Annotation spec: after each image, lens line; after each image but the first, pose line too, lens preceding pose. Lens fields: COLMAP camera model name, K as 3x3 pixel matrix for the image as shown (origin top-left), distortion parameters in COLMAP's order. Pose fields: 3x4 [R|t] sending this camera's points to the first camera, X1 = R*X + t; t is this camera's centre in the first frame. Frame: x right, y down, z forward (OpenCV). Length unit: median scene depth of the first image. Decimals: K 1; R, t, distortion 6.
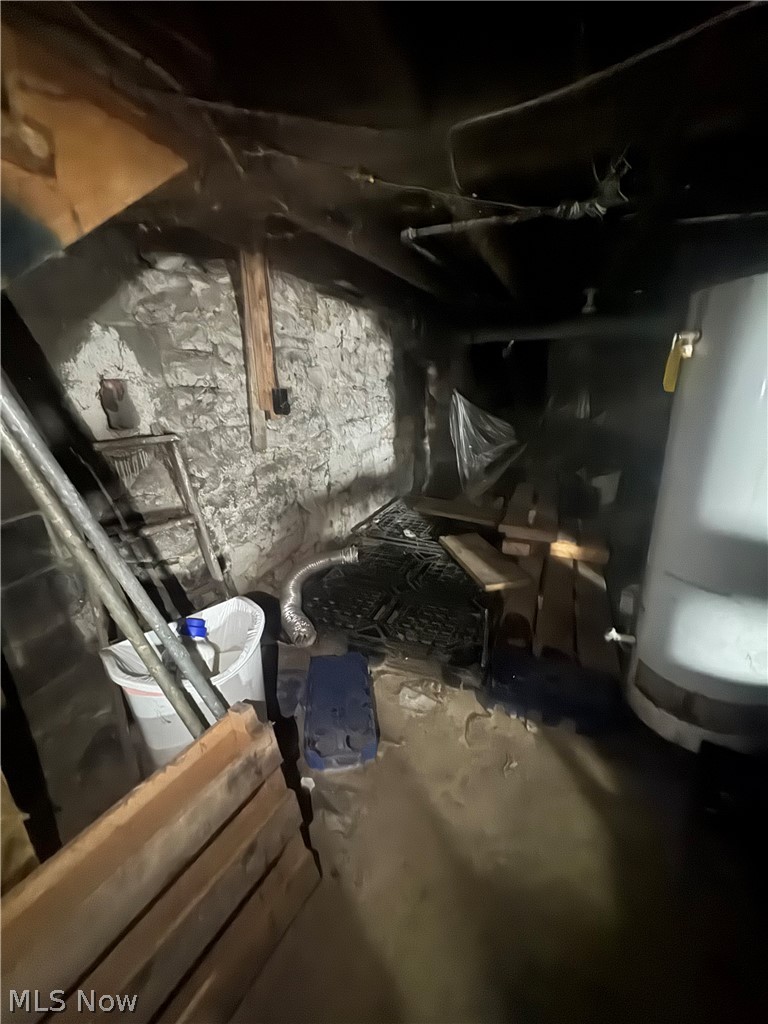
lens RADIAL K [[409.1, 0, 382.8], [0, 409.1, 512.8], [0, 0, 1]] dist [-0.002602, 0.000860]
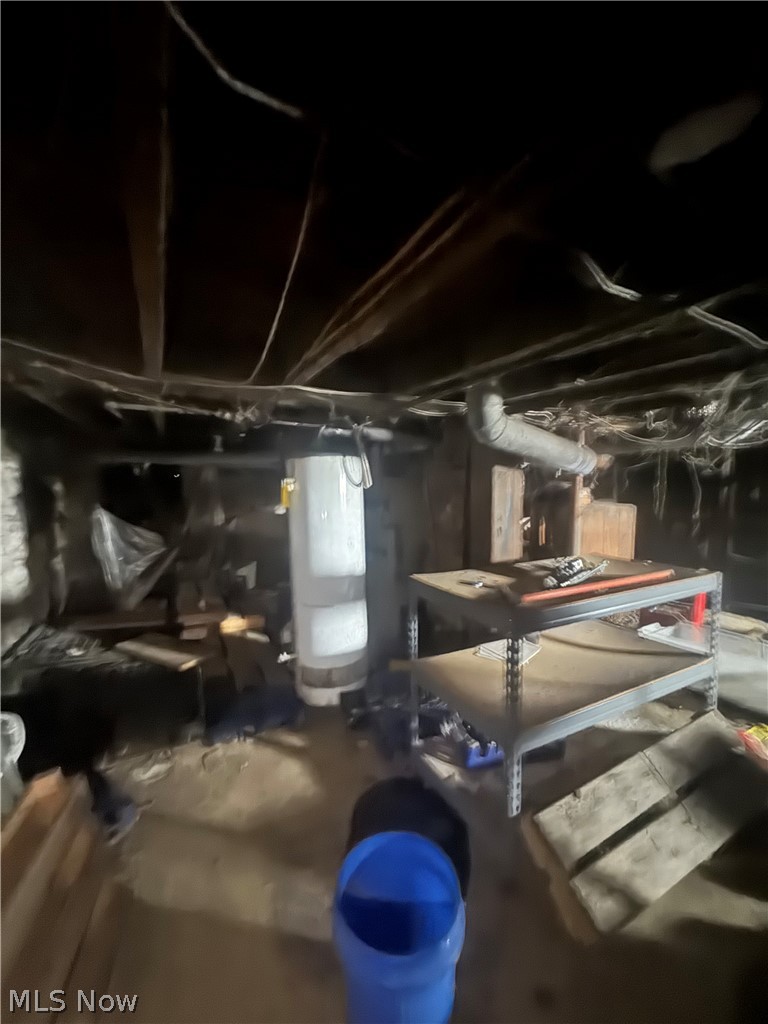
lens RADIAL K [[409.1, 0, 384.4], [0, 409.1, 512.8], [0, 0, 1]] dist [-0.002602, 0.000860]
pose [[0.641132, -0.038016, 0.766489, -0.204608], [0.234785, 0.960599, -0.148744, 0.052694], [-0.730634, 0.275325, 0.624796, -0.226053]]
